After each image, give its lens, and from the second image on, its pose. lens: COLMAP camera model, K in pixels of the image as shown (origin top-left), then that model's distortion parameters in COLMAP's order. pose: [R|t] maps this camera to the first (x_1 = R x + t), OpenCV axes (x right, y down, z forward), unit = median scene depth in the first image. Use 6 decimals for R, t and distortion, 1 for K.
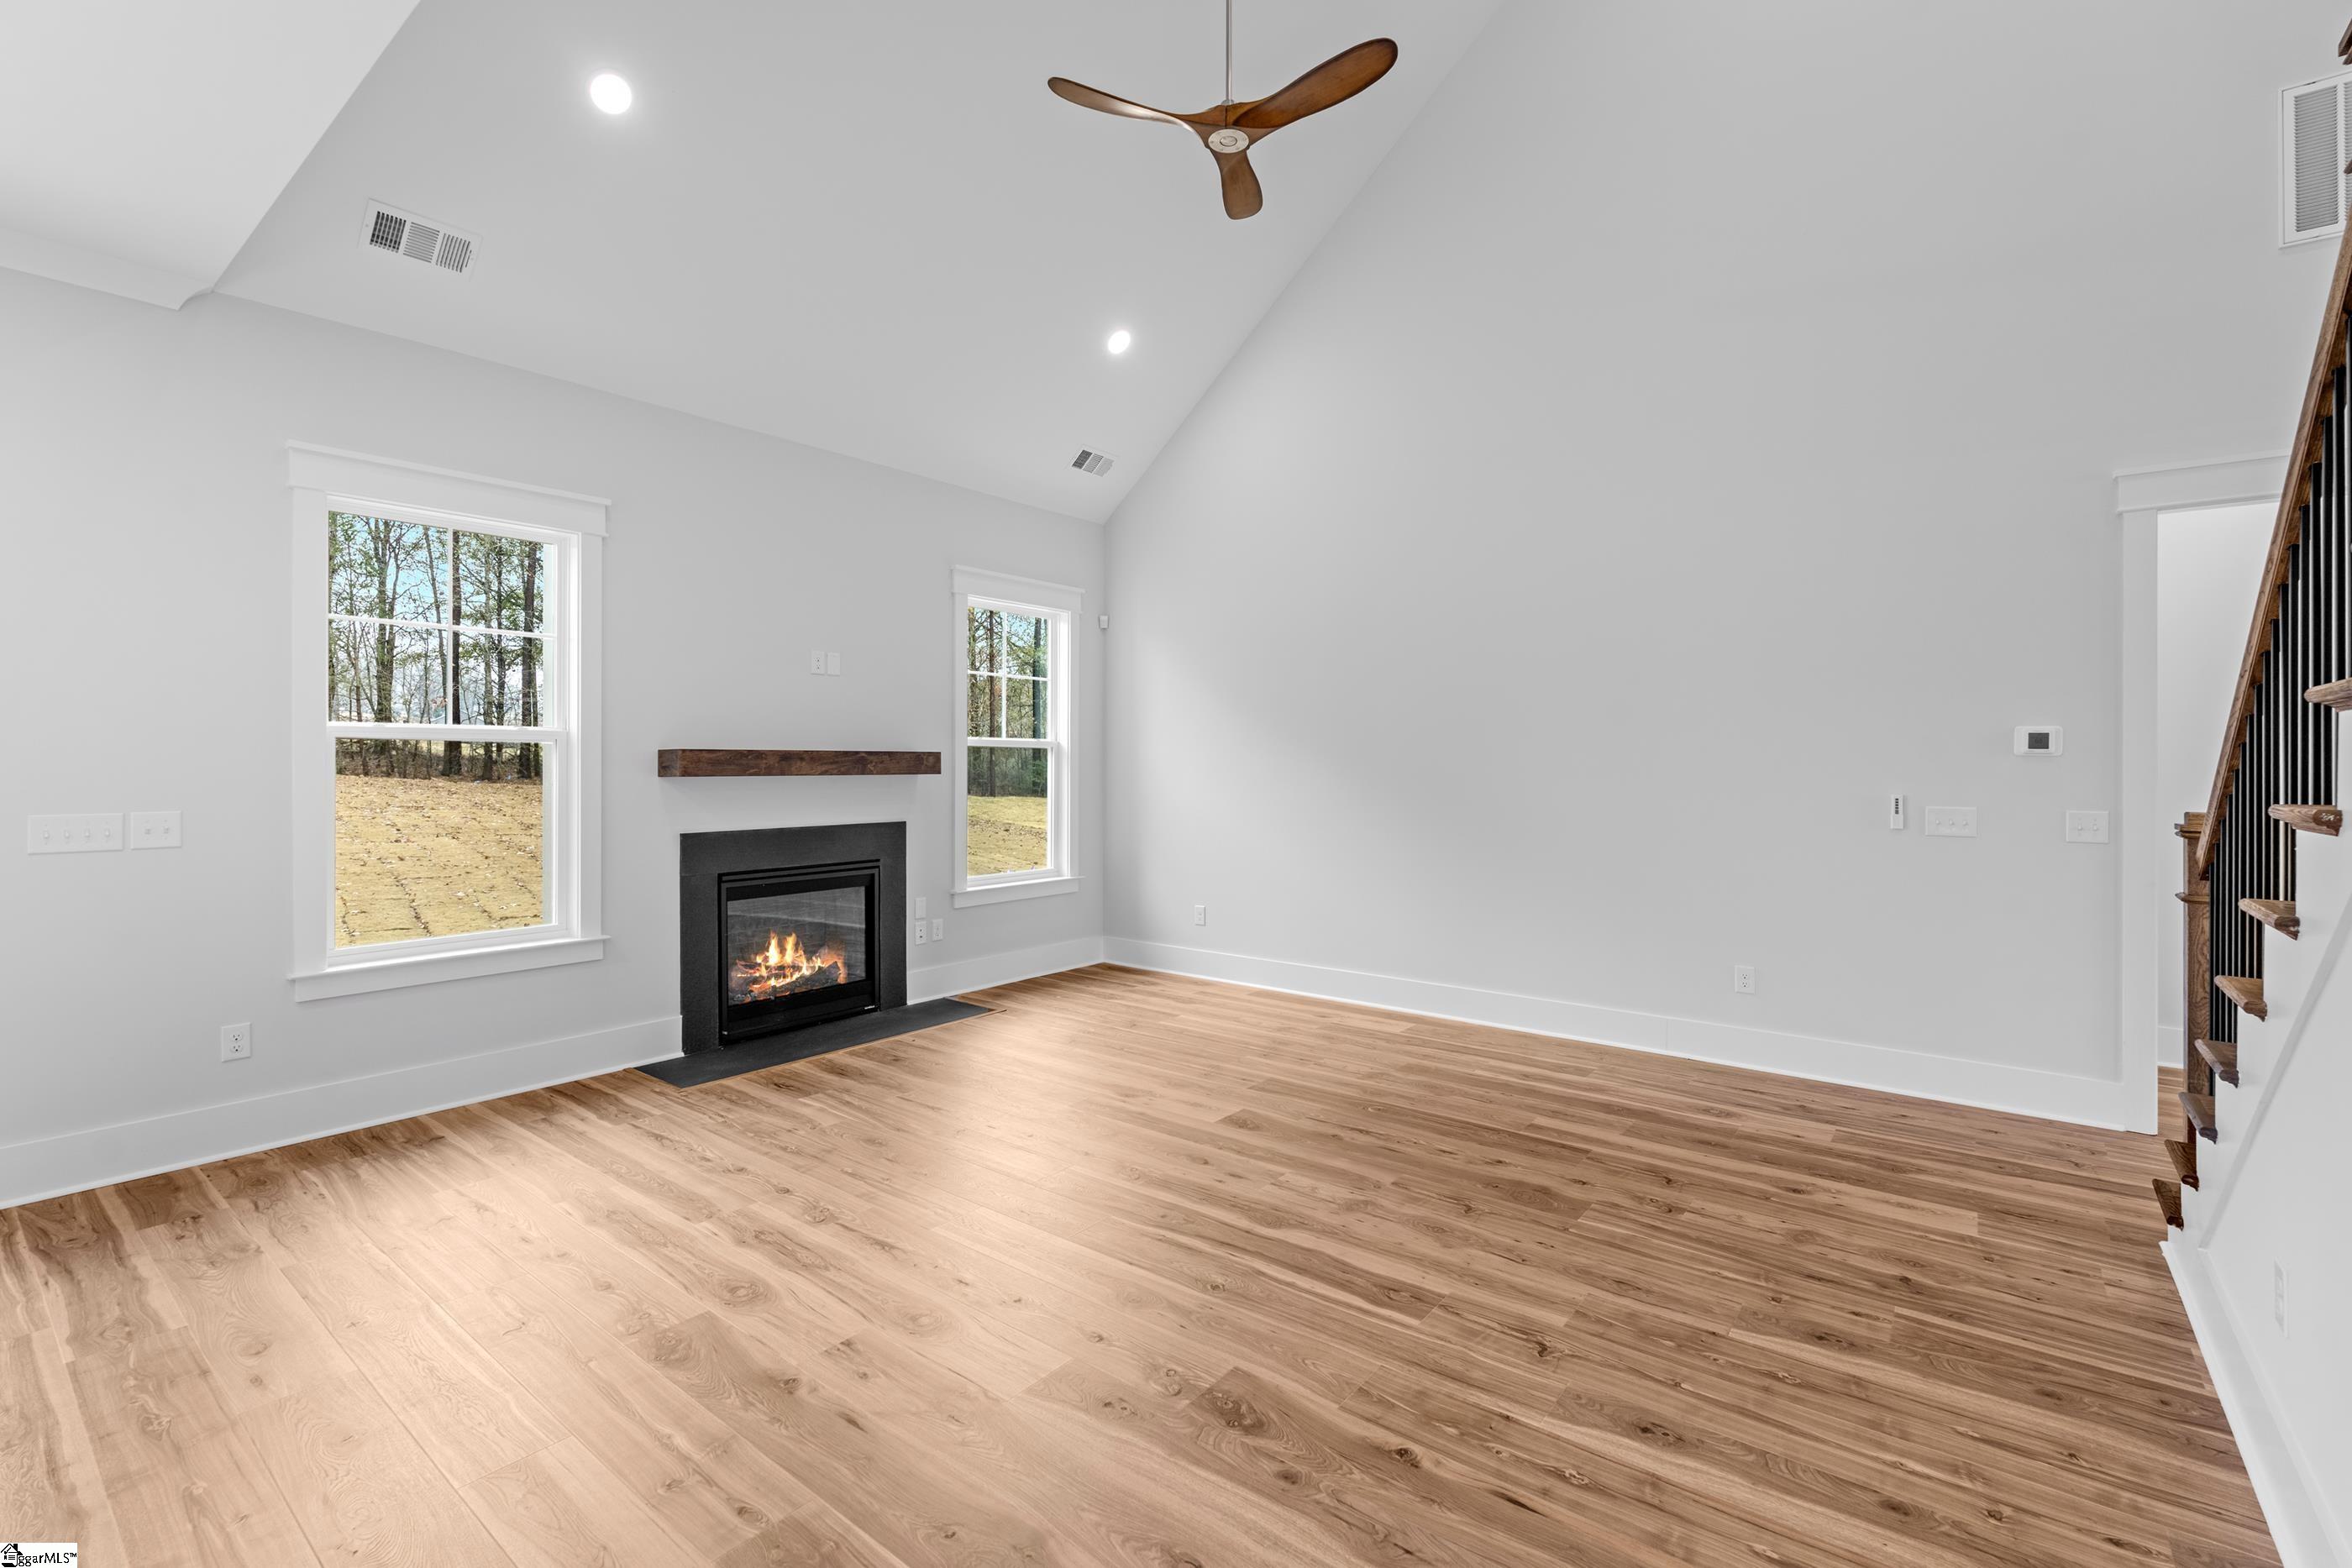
lens RADIAL K [[1033.4, 0, 1179.9], [0, 1033.4, 762.9], [0, 0, 1]] dist [-0.001950, -0.001028]
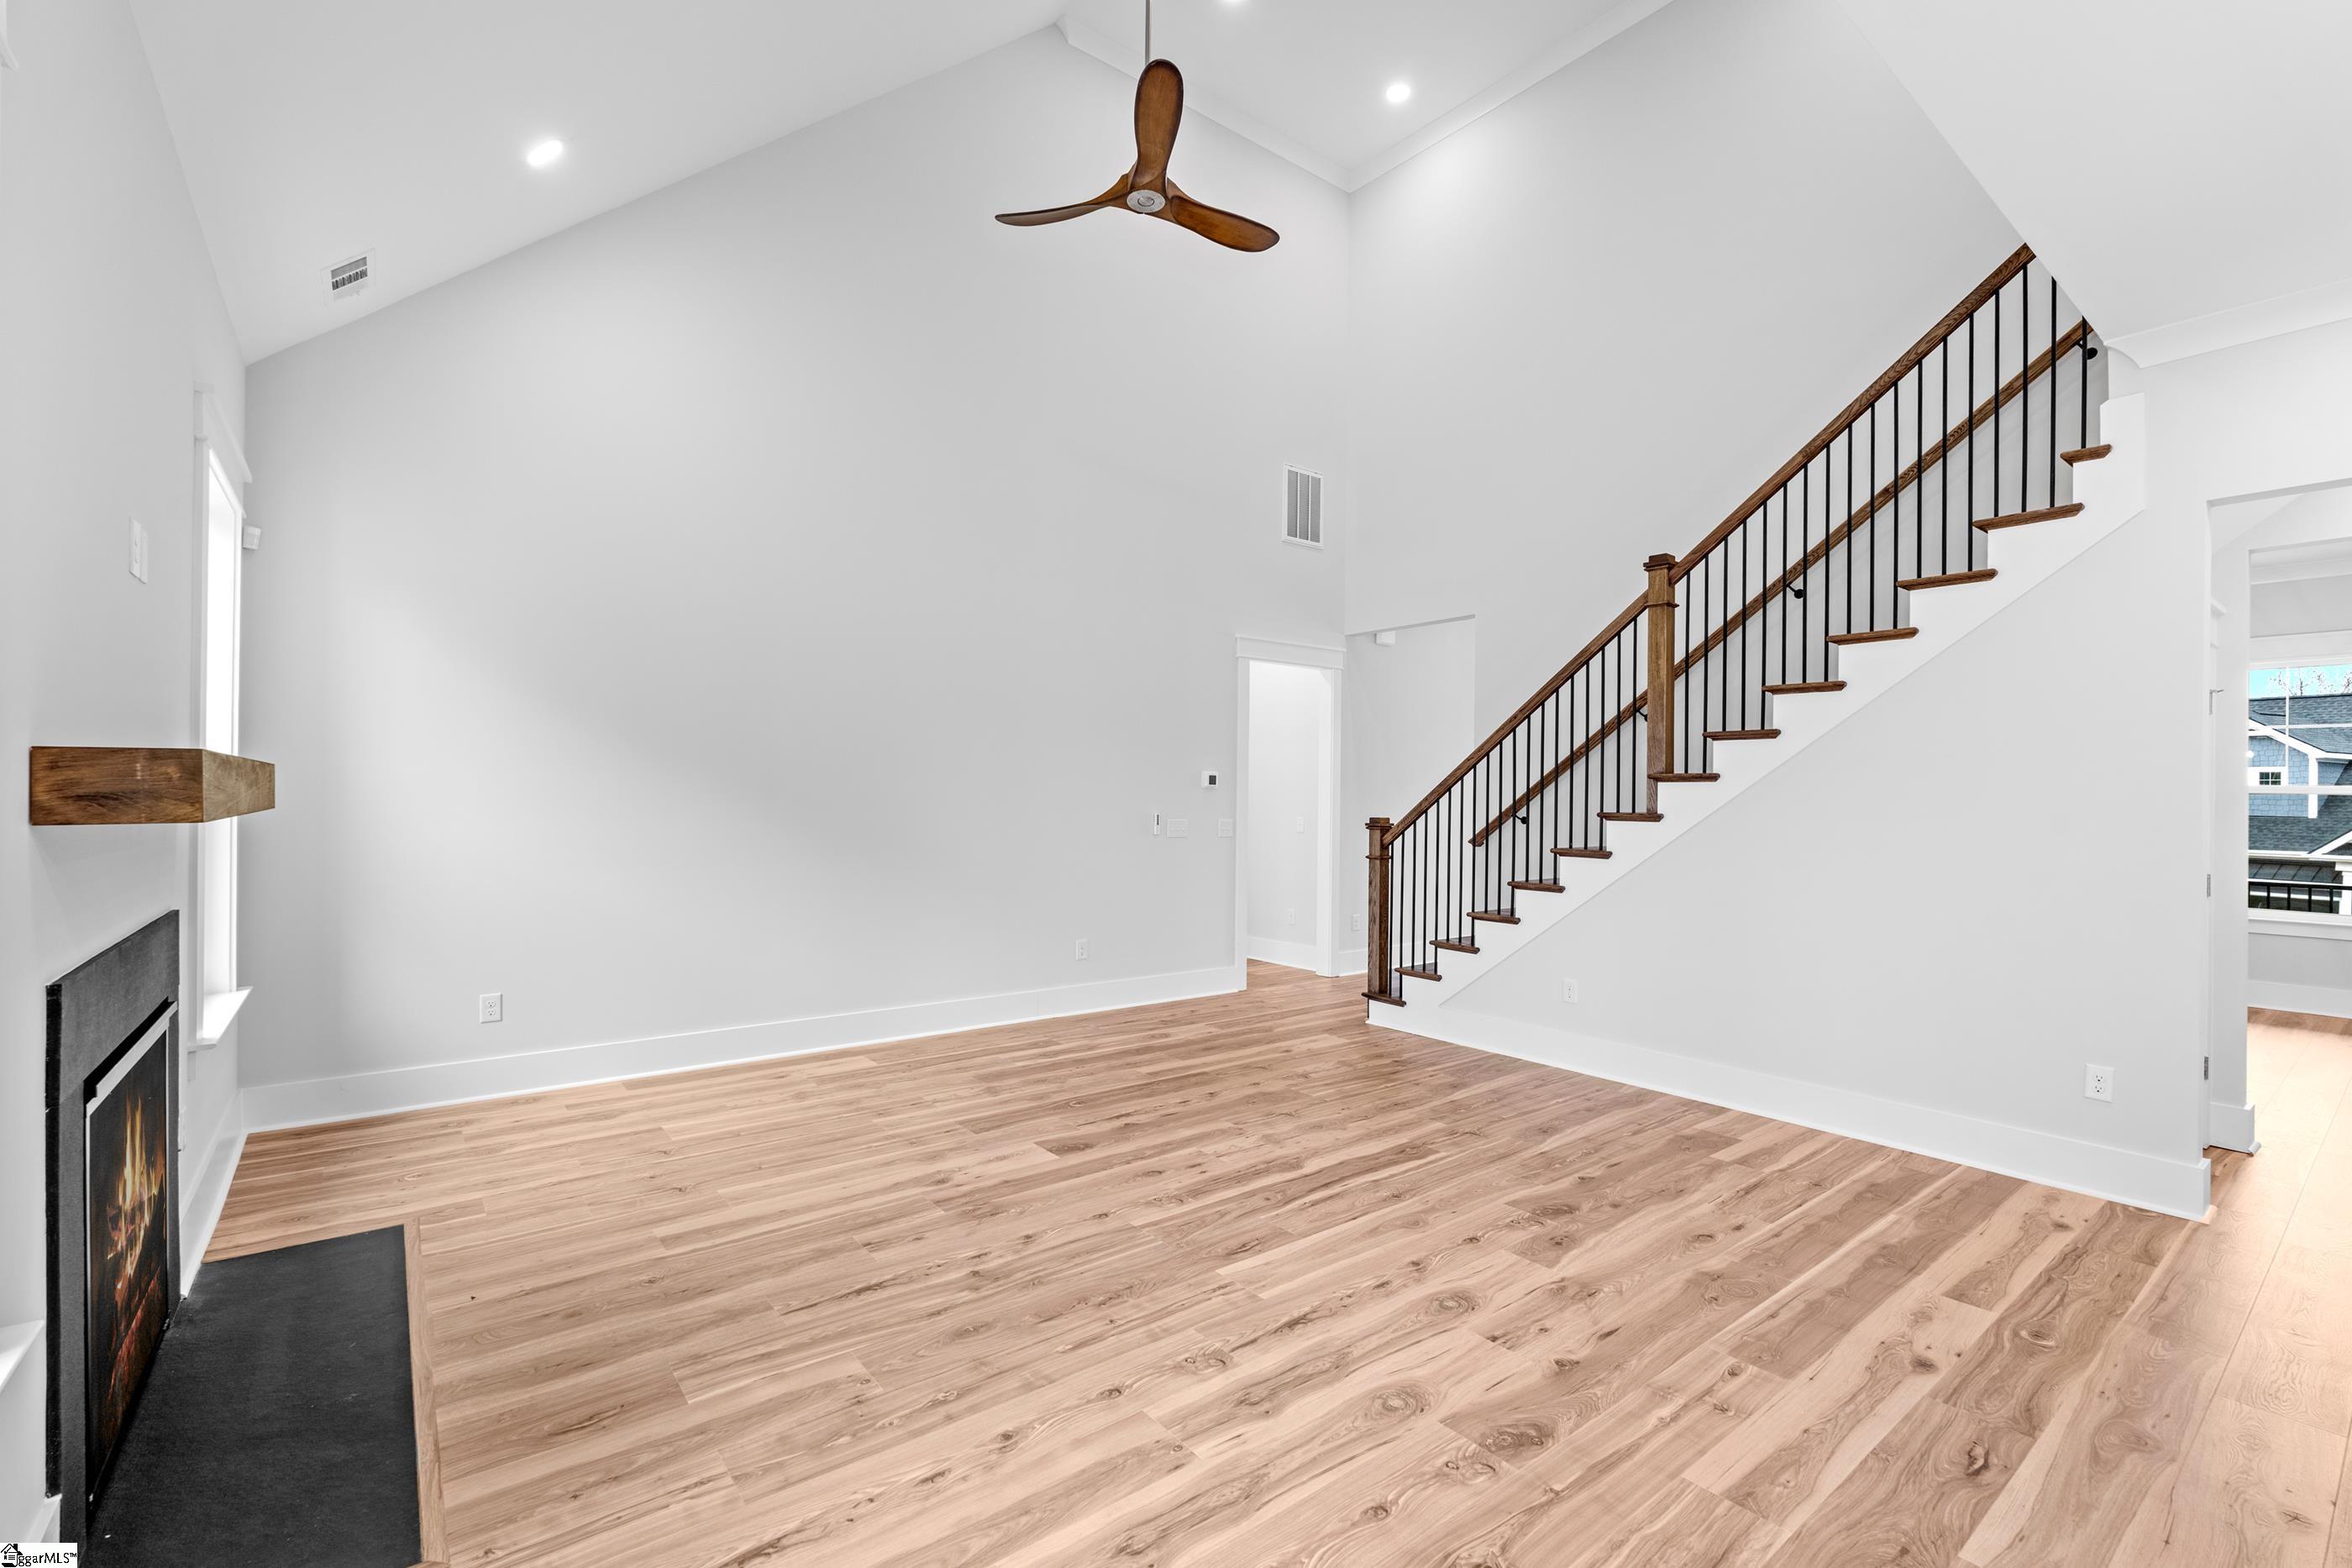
lens RADIAL K [[1033.4, 0, 1157.0], [0, 1033.4, 791.2], [0, 0, 1]] dist [-0.001950, -0.001028]
pose [[0.246063, 0.002426, 0.969251, -0.969547], [-0.007932, 0.999968, -0.000489, -0.000688], [-0.969221, -0.007568, 0.246074, 0.724430]]
